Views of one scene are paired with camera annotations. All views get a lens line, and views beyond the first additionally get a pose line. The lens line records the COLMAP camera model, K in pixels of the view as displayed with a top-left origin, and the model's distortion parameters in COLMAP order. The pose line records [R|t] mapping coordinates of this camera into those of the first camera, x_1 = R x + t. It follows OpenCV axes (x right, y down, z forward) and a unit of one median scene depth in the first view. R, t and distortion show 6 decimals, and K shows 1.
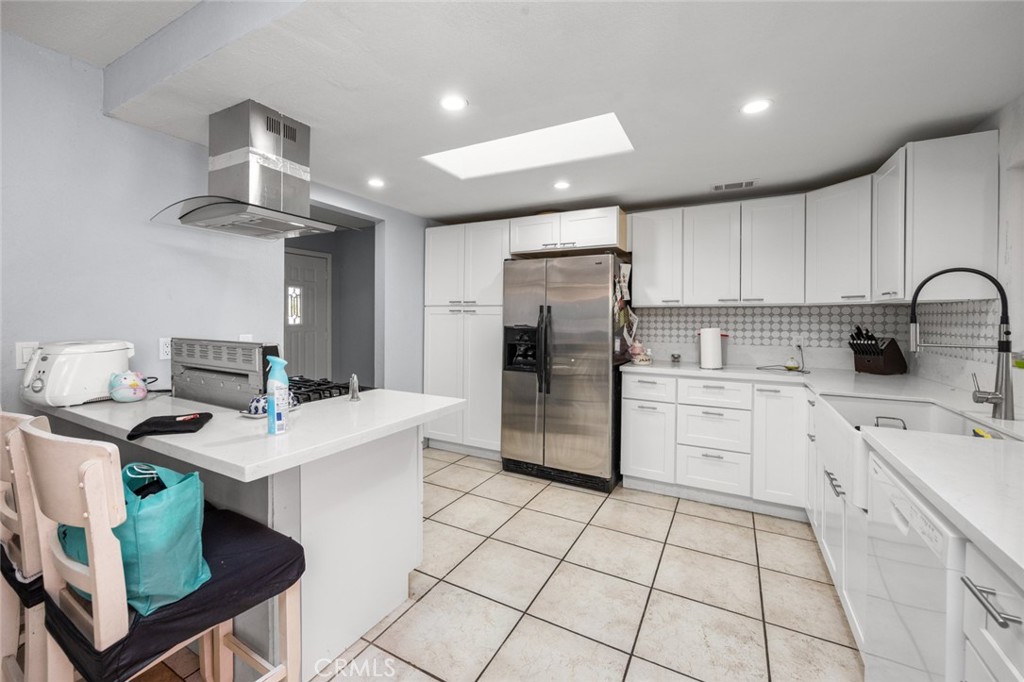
lens RADIAL K [[417.3, 0, 505.4], [0, 417.3, 322.6], [0, 0, 1]] dist [-0.007636, 0.000436]
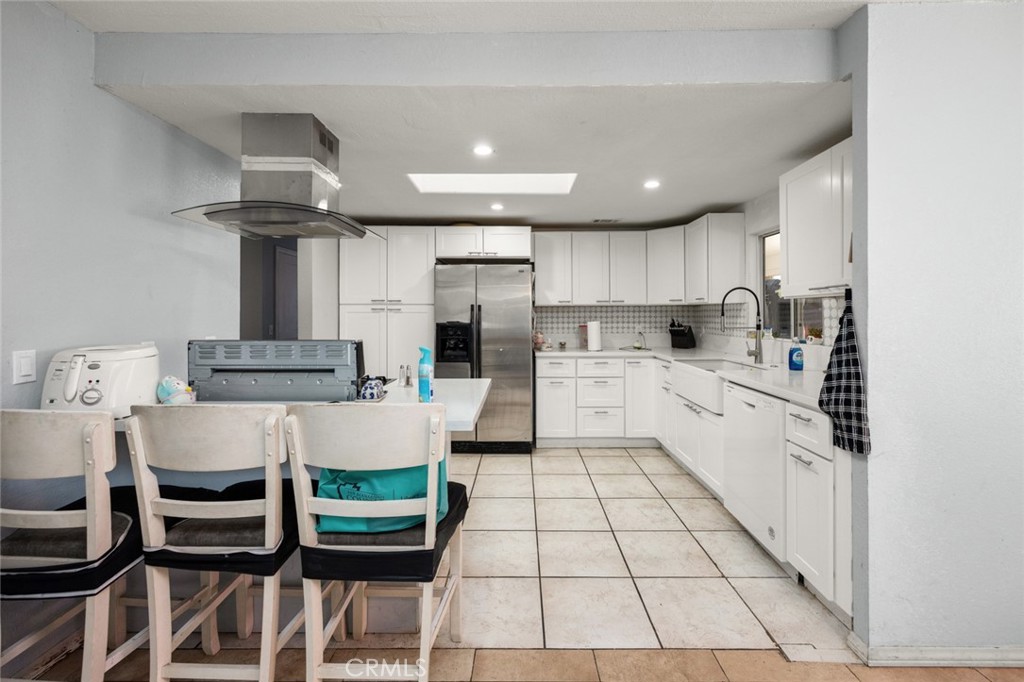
lens RADIAL K [[417.3, 0, 534.0], [0, 417.3, 315.2], [0, 0, 1]] dist [-0.007636, 0.000436]
pose [[0.873595, -0.009720, 0.486556, -0.362724], [0.014772, 0.999869, -0.006549, -0.001344], [-0.486429, 0.012909, 0.873625, -0.118404]]
